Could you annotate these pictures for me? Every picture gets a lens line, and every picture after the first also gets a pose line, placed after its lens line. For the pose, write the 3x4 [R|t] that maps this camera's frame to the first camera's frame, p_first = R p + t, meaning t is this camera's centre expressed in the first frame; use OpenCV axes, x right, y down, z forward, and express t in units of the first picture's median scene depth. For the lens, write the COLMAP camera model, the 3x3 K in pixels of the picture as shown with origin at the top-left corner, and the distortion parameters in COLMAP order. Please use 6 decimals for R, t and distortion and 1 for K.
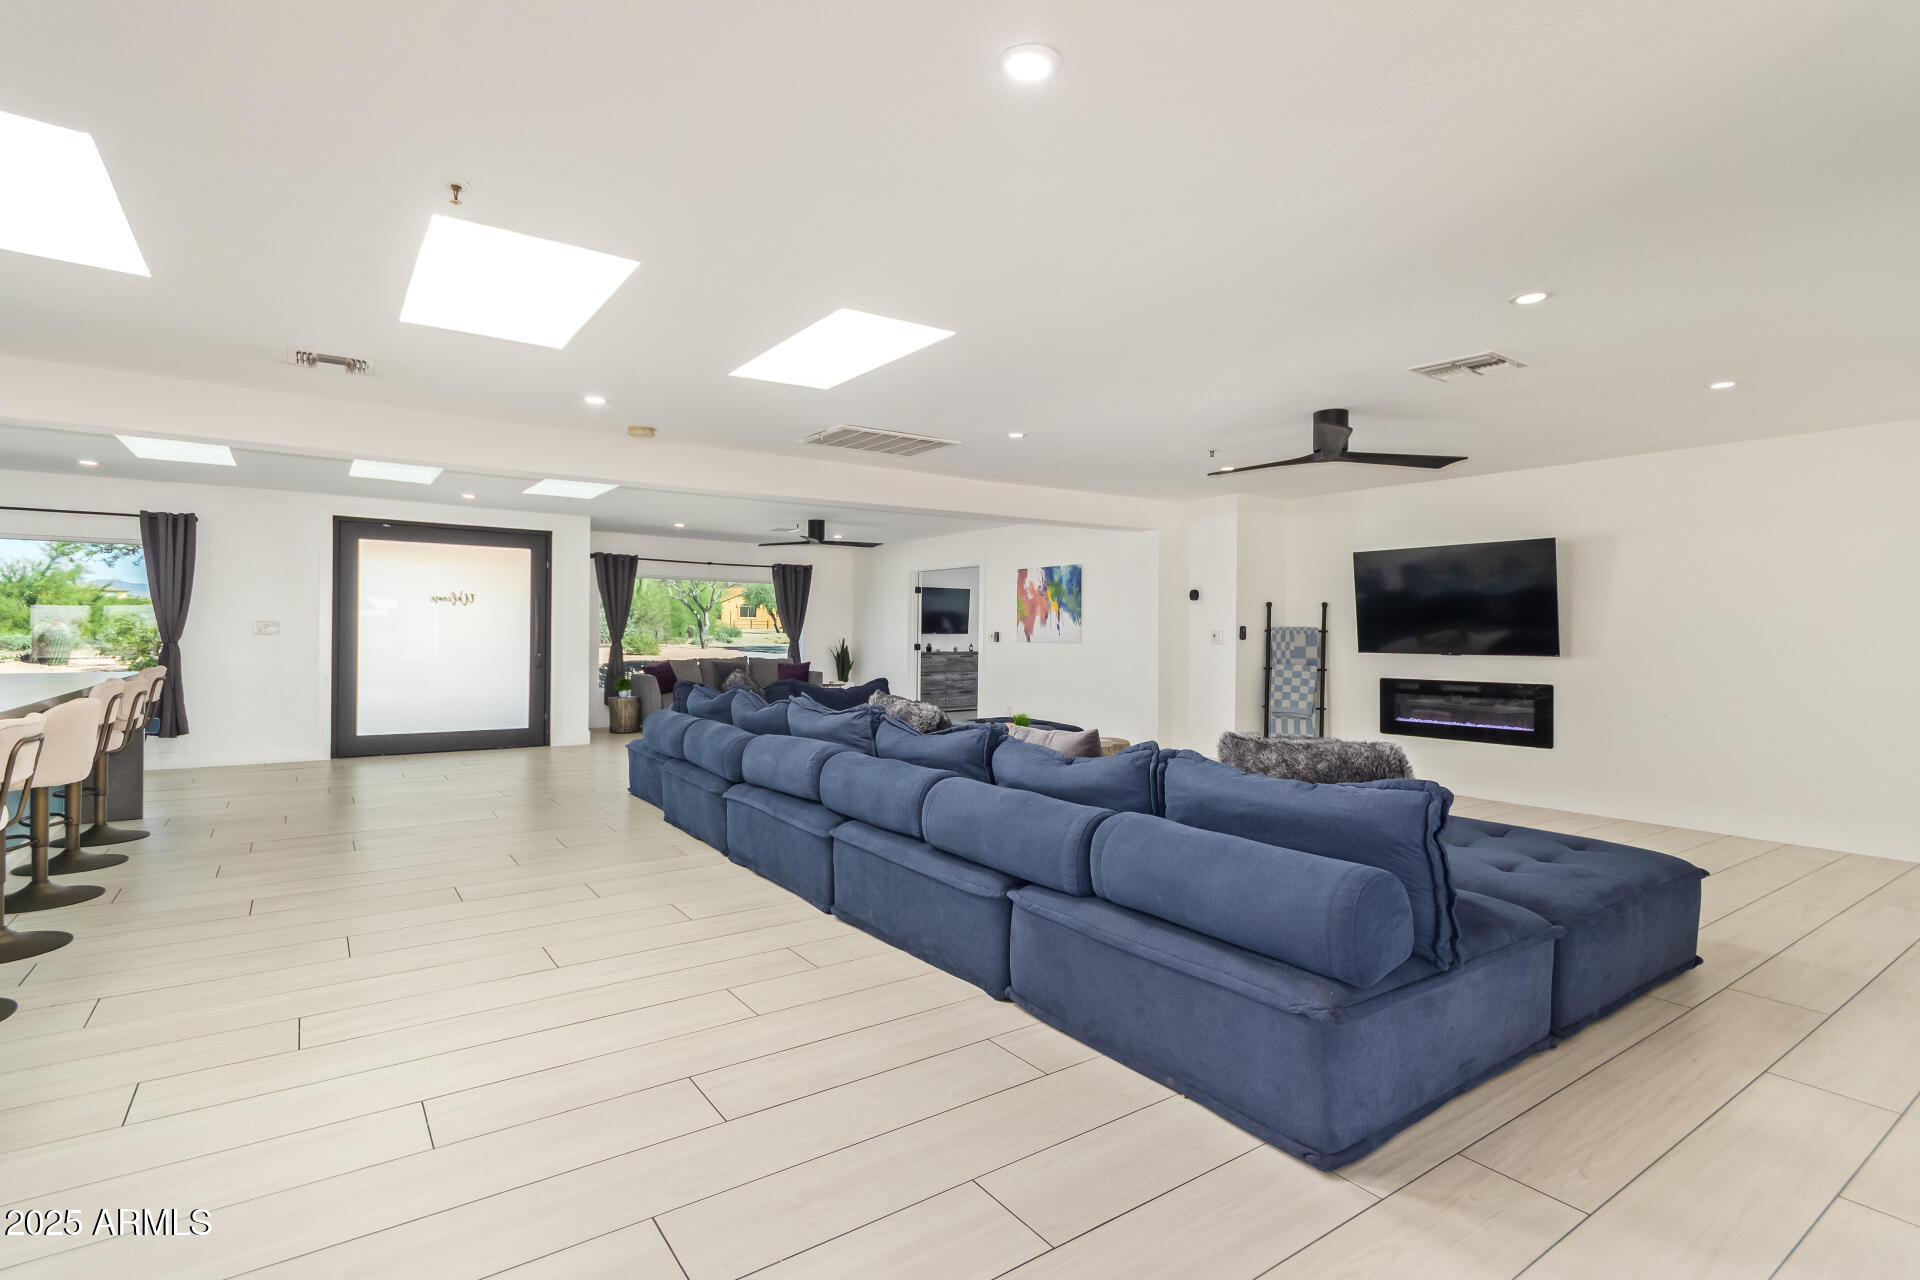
lens RADIAL K [[898.7, 0, 959.9], [0, 898.7, 634.0], [0, 0, 1]] dist [0.011842, -0.002163]
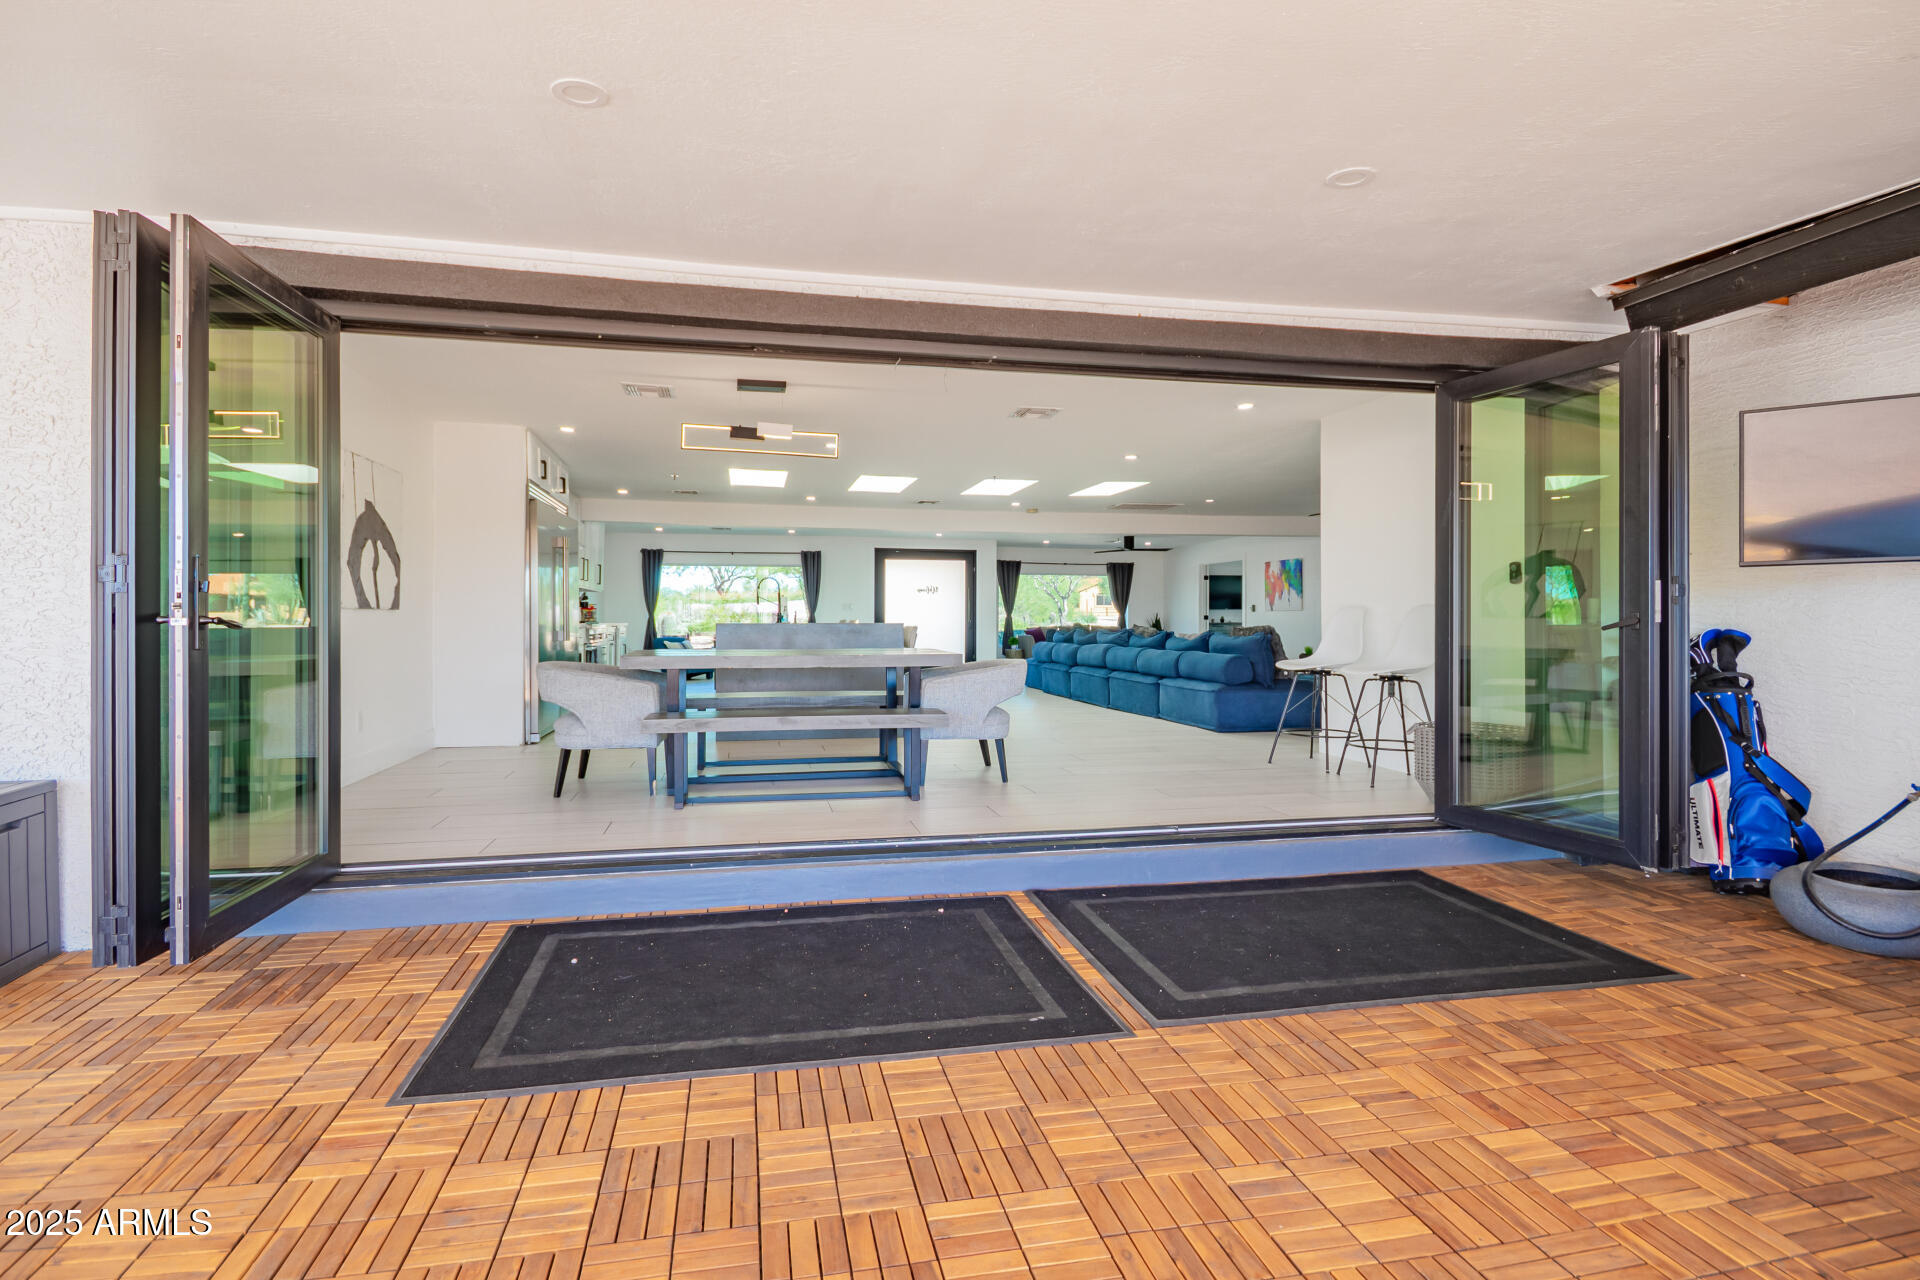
lens RADIAL K [[898.7, 0, 954.0], [0, 898.7, 628.1], [0, 0, 1]] dist [0.011842, -0.002163]
pose [[0.921237, -0.004339, -0.388977, 0.182924], [0.006536, 0.999969, 0.004326, 0.029720], [0.388946, -0.006527, 0.921237, -0.622978]]
